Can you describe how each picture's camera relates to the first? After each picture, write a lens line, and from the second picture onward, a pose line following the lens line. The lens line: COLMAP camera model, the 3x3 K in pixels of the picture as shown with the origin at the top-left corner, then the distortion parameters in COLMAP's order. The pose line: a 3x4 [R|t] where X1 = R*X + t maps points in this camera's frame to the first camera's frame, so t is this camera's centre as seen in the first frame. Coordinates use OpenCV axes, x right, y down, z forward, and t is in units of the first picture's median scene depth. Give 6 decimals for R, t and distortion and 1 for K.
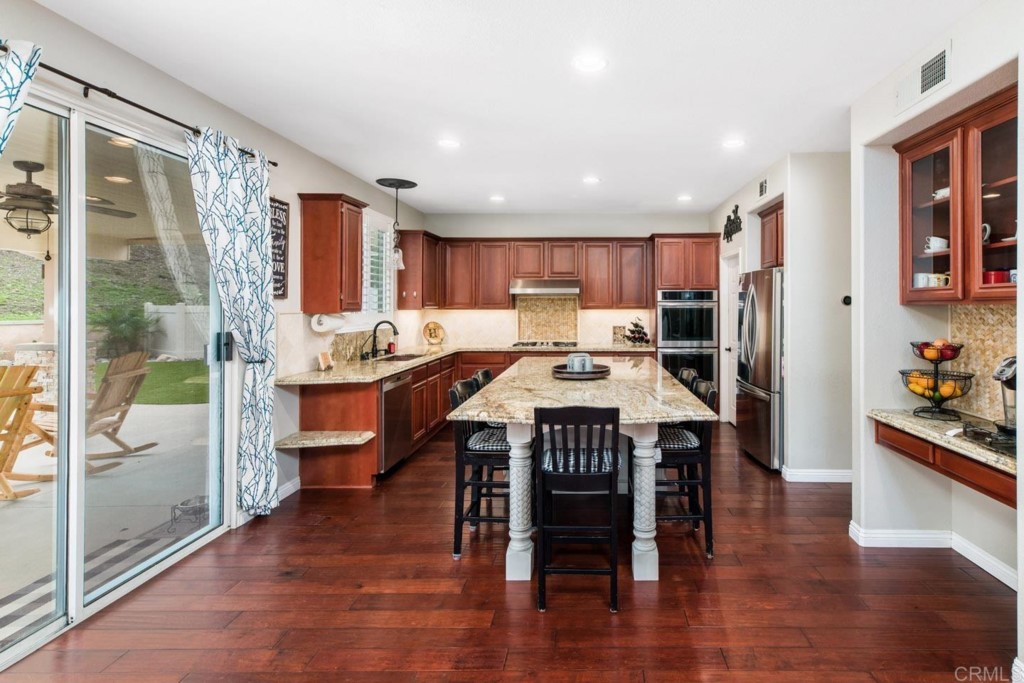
lens RADIAL K [[471.3, 0, 508.5], [0, 471.3, 309.4], [0, 0, 1]] dist [0.009553, 0.000165]
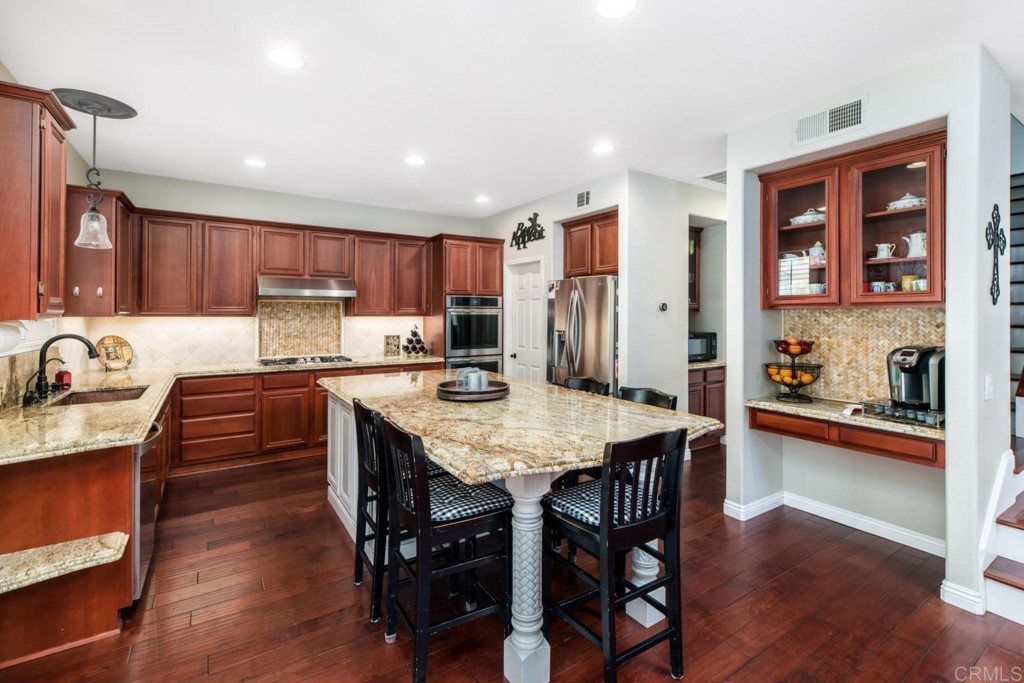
lens RADIAL K [[495.1, 0, 512.9], [0, 495.1, 321.9], [0, 0, 1]] dist [0.018669, 0.000476]
pose [[0.799281, -0.006554, 0.600922, -0.166794], [0.002088, 0.999965, 0.008129, 0.003675], [-0.600954, -0.005243, 0.799266, 0.147956]]
